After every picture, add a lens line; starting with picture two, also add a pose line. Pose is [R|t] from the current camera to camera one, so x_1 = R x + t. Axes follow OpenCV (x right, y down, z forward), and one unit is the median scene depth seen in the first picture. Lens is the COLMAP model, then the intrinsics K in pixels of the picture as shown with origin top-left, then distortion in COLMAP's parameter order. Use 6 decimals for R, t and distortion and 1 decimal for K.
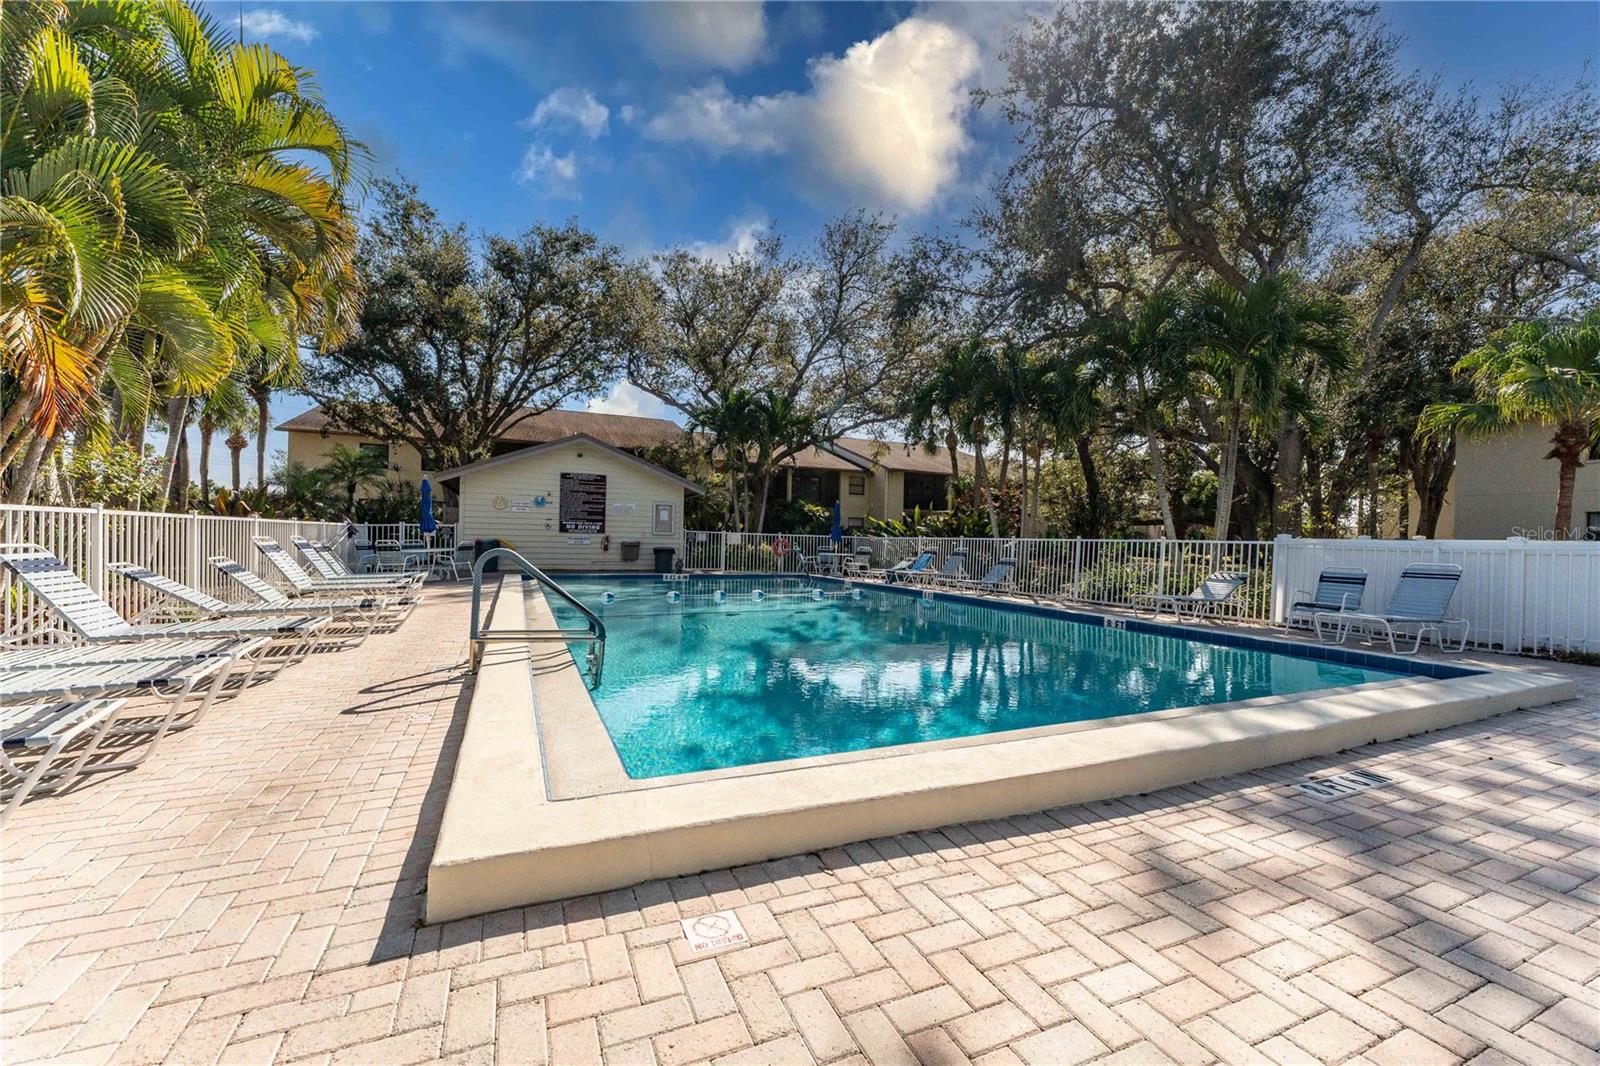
lens RADIAL K [[640.5, 0, 800.0], [0, 640.5, 533.0], [0, 0, 1]] dist [-0.000631, -0.000332]
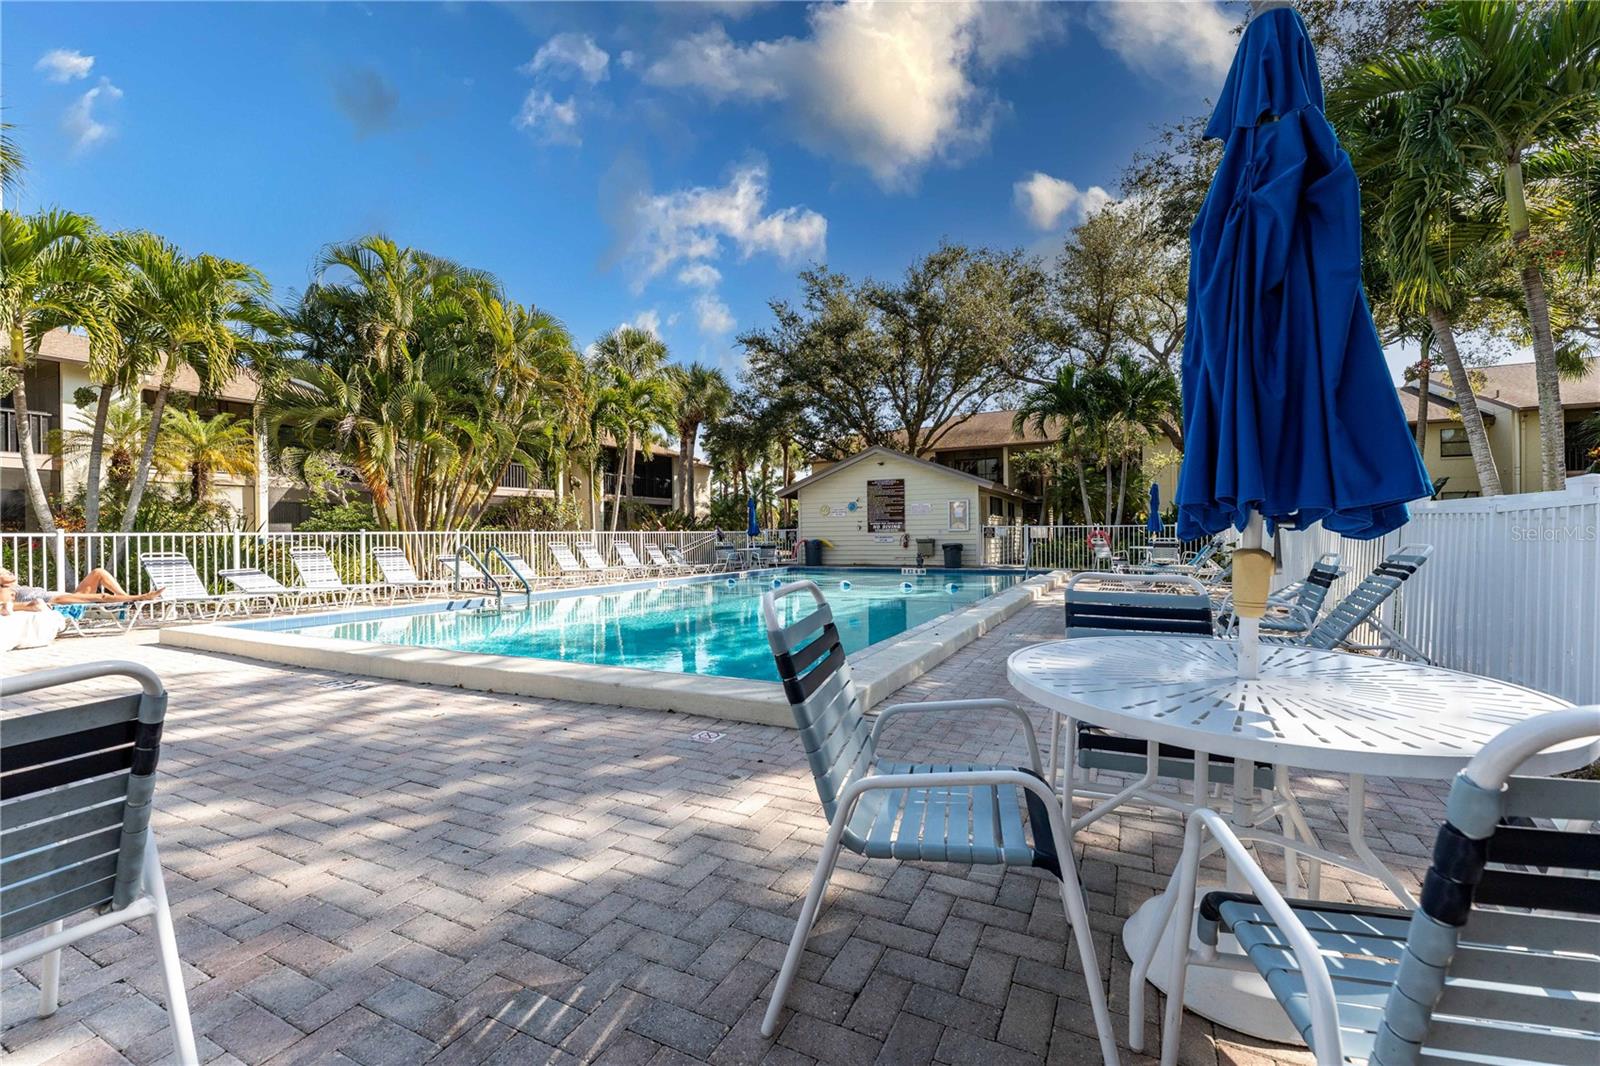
lens RADIAL K [[663.0, 0, 800.0], [0, 663.0, 533.0], [0, 0, 1]] dist [-0.000275, -0.000074]
pose [[0.624257, -0.030809, -0.780611, 0.471593], [0.032441, 0.999382, -0.013500, 0.012239], [0.780545, -0.016896, 0.624871, 0.148306]]
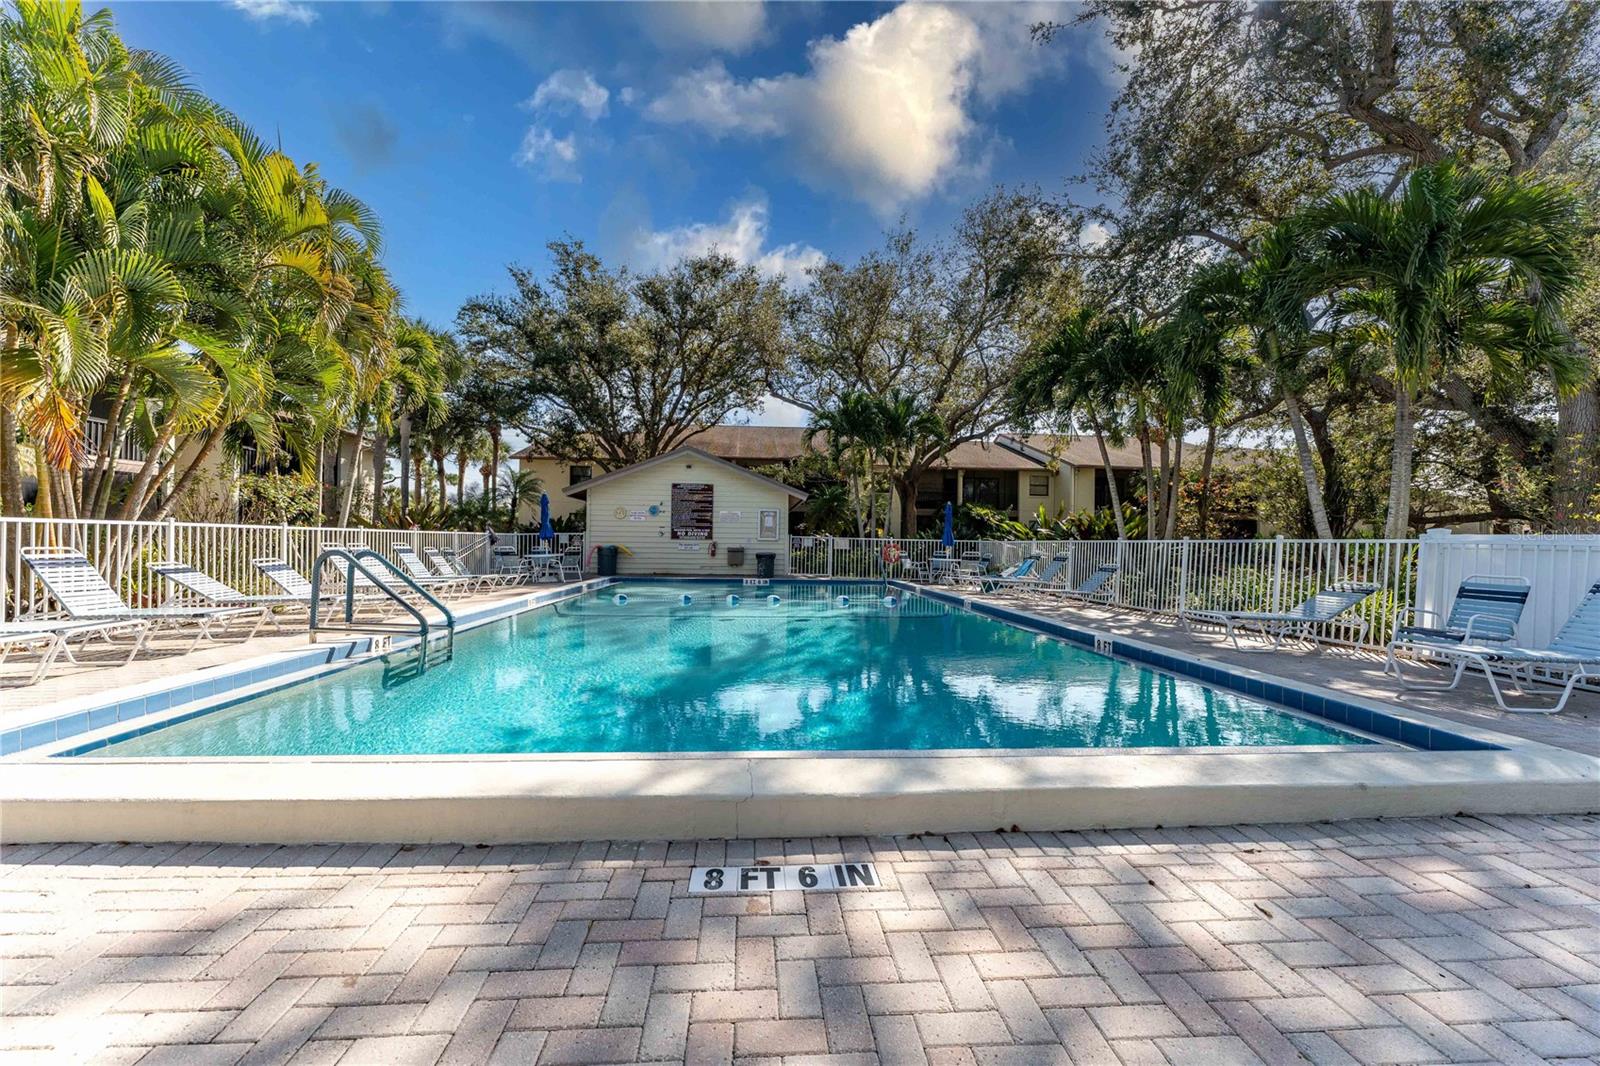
lens RADIAL K [[640.5, 0, 800.0], [0, 640.5, 533.0], [0, 0, 1]] dist [-0.000631, -0.000332]
pose [[0.940021, -0.013560, -0.340846, 0.189369], [0.009779, 0.999870, -0.012809, 0.004719], [0.340975, 0.008707, 0.940032, 0.059966]]
